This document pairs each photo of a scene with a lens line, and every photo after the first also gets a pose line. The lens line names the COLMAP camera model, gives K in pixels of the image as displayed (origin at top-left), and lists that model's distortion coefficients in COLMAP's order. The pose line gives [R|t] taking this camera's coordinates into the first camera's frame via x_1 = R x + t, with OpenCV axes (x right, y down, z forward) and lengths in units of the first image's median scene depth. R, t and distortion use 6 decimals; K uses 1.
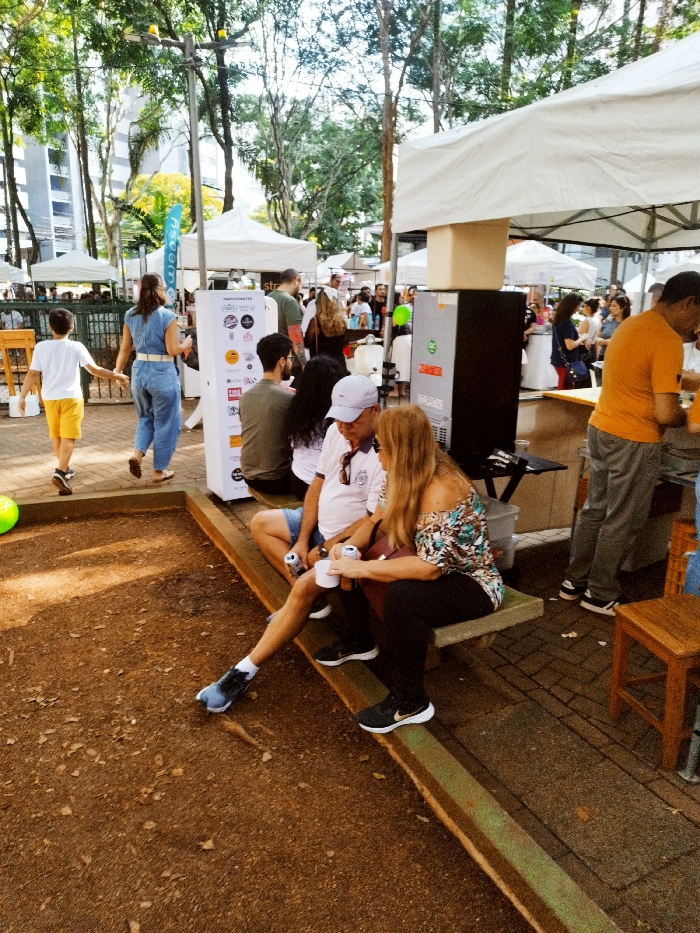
lens RADIAL K [[655.6, 0, 350.0], [0, 655.6, 466.5], [0, 0, 1]] dist [0.008227, -0.006851]
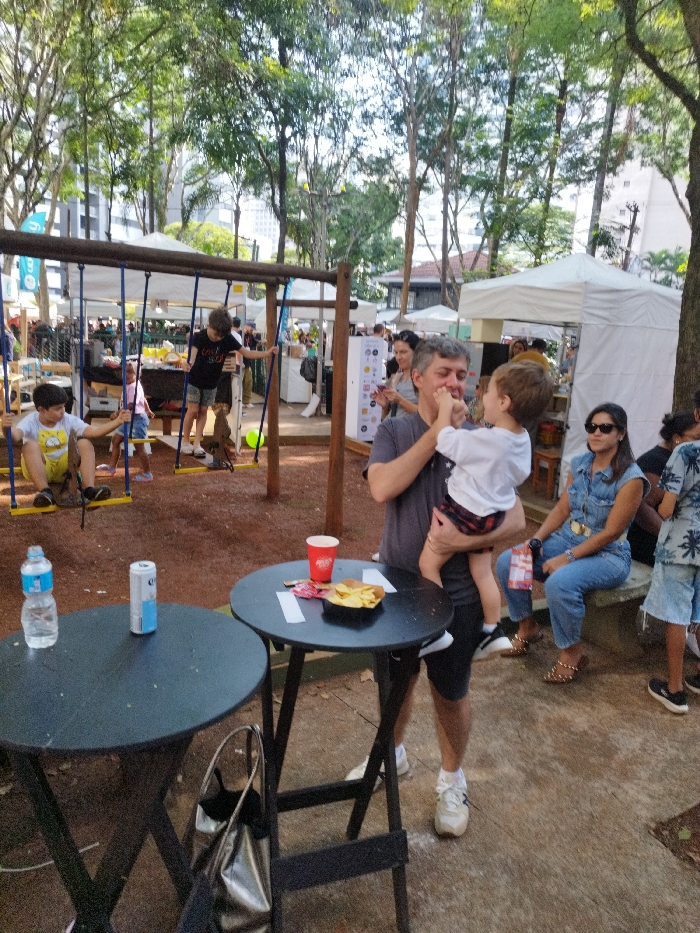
lens RADIAL K [[655.6, 0, 350.0], [0, 655.6, 466.5], [0, 0, 1]] dist [0.008227, -0.006851]
pose [[0.999258, 0.035647, 0.014571, -0.034310], [-0.034762, 0.997765, -0.057074, 0.035007], [-0.016573, 0.056525, 0.998264, -0.140265]]
